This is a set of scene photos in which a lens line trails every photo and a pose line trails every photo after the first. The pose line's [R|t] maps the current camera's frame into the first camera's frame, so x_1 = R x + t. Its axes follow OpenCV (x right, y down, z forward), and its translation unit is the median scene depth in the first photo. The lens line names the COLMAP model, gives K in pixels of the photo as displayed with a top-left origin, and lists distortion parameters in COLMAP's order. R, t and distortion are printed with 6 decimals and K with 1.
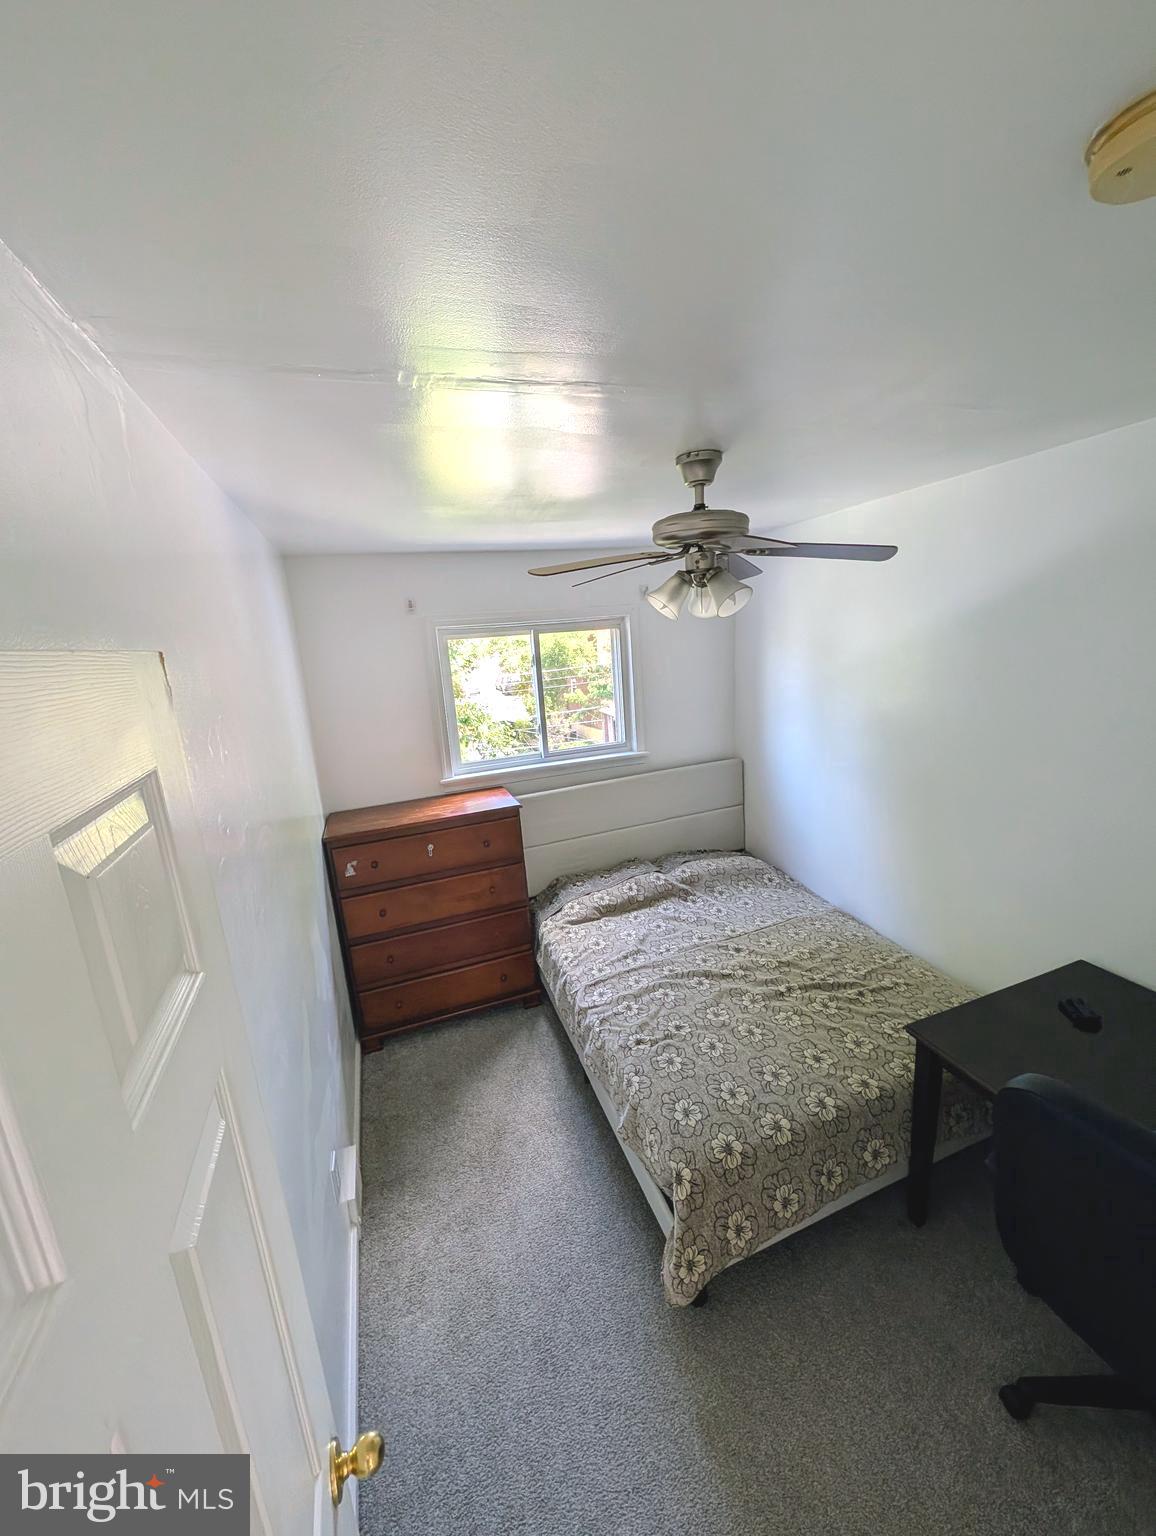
lens RADIAL K [[590.7, 0, 584.3], [0, 590.7, 766.5], [0, 0, 1]] dist [0.001267, 0.000113]
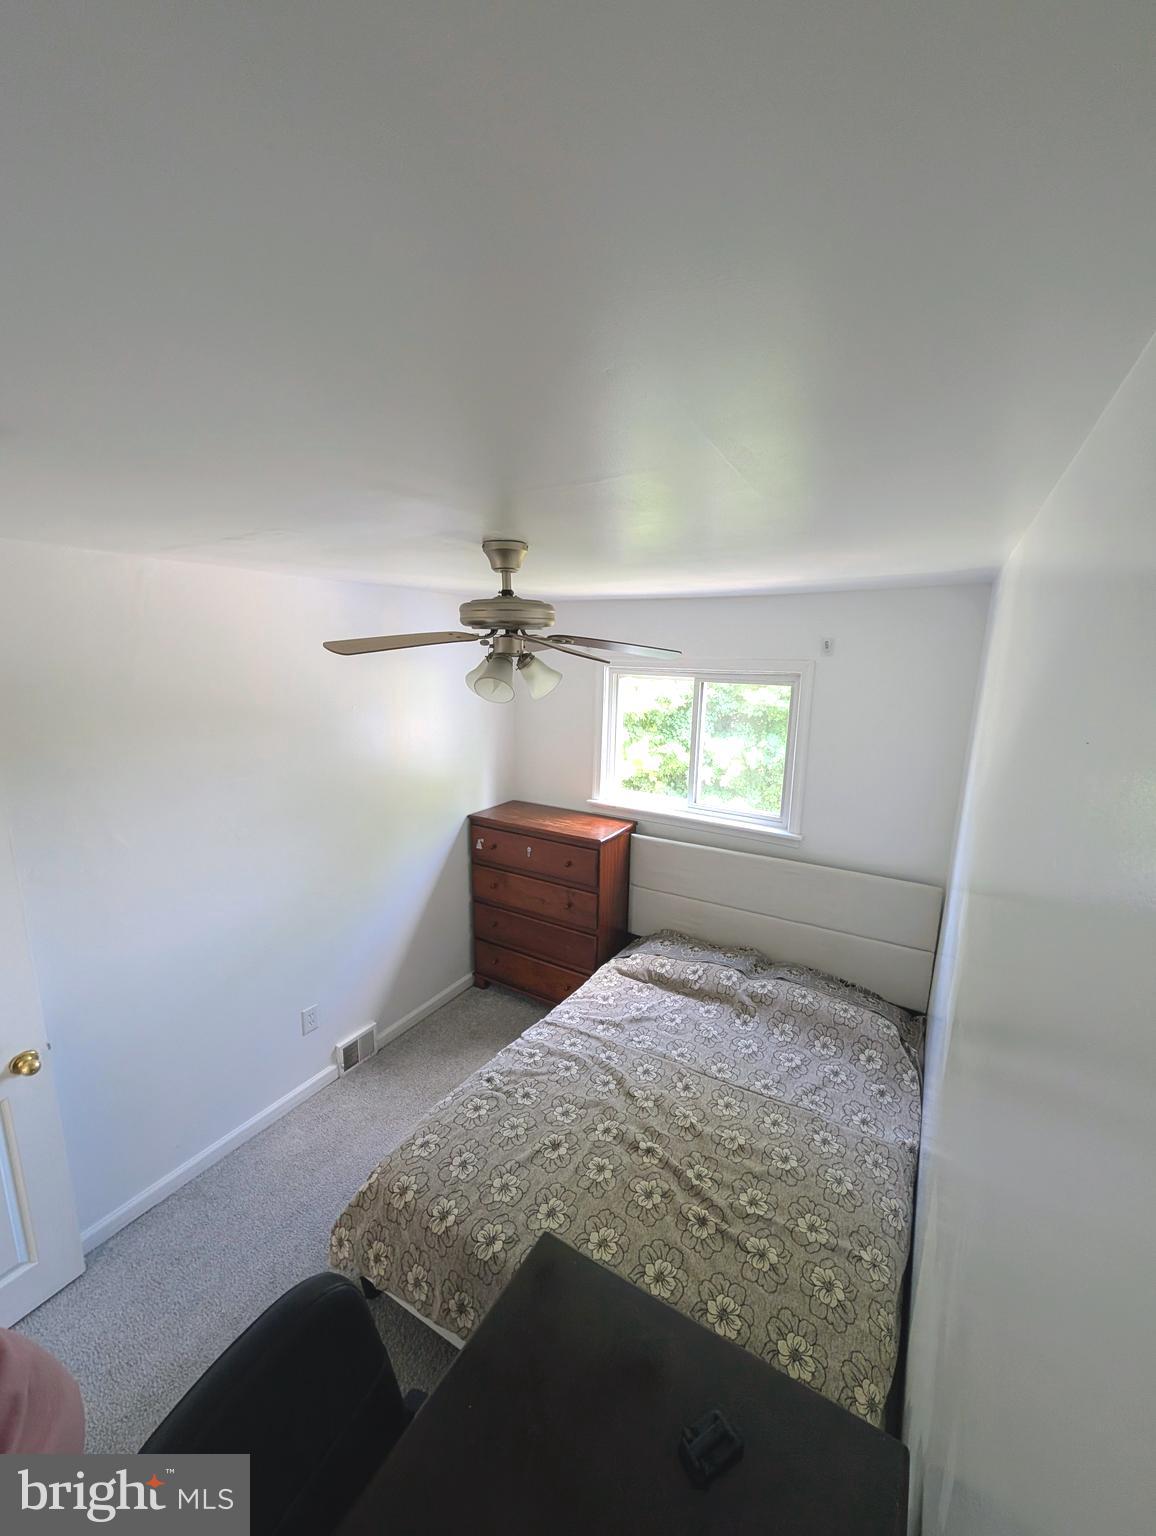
lens RADIAL K [[590.7, 0, 584.3], [0, 590.7, 766.5], [0, 0, 1]] dist [0.001267, 0.000113]
pose [[0.629199, 0.228683, -0.742841, 0.639125], [-0.233002, 0.967278, 0.100419, -0.166071], [0.741497, 0.109900, 0.661894, 0.270408]]
